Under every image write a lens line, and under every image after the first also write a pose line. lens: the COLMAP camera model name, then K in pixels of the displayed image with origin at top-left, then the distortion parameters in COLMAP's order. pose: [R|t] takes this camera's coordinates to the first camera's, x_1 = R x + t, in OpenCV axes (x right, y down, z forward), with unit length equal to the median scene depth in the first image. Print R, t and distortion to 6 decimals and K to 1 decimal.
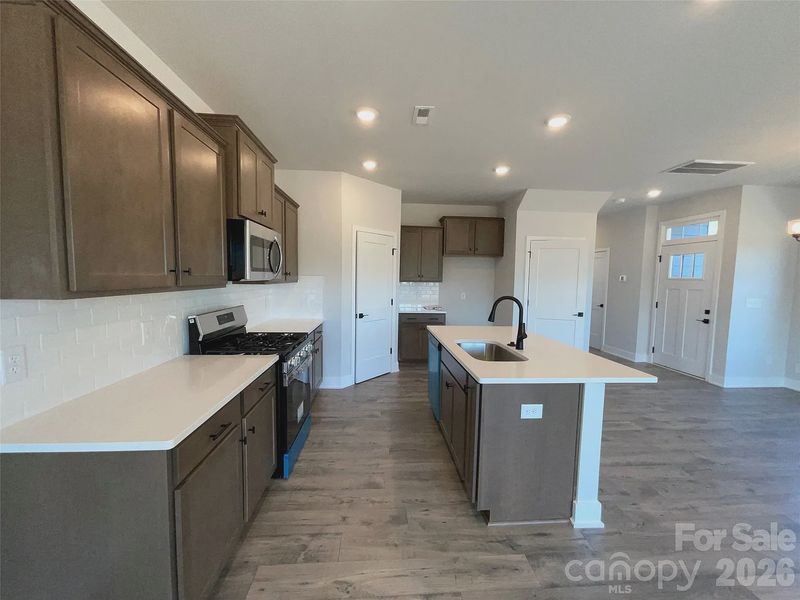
lens RADIAL K [[328.2, 0, 400.0], [0, 328.2, 299.7], [0, 0, 1]] dist [0.003243, 0.001398]
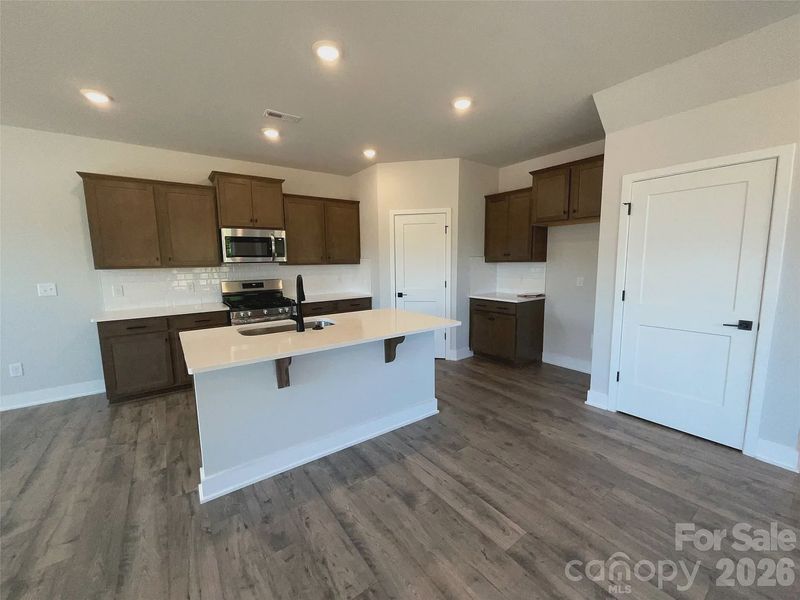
lens RADIAL K [[328.2, 0, 402.9], [0, 328.2, 300.1], [0, 0, 1]] dist [0.003243, 0.001398]
pose [[0.524931, 0.081395, -0.847244, 1.043371], [-0.037349, 0.996661, 0.072609, -0.015146], [0.850325, -0.006471, 0.526218, 0.599400]]
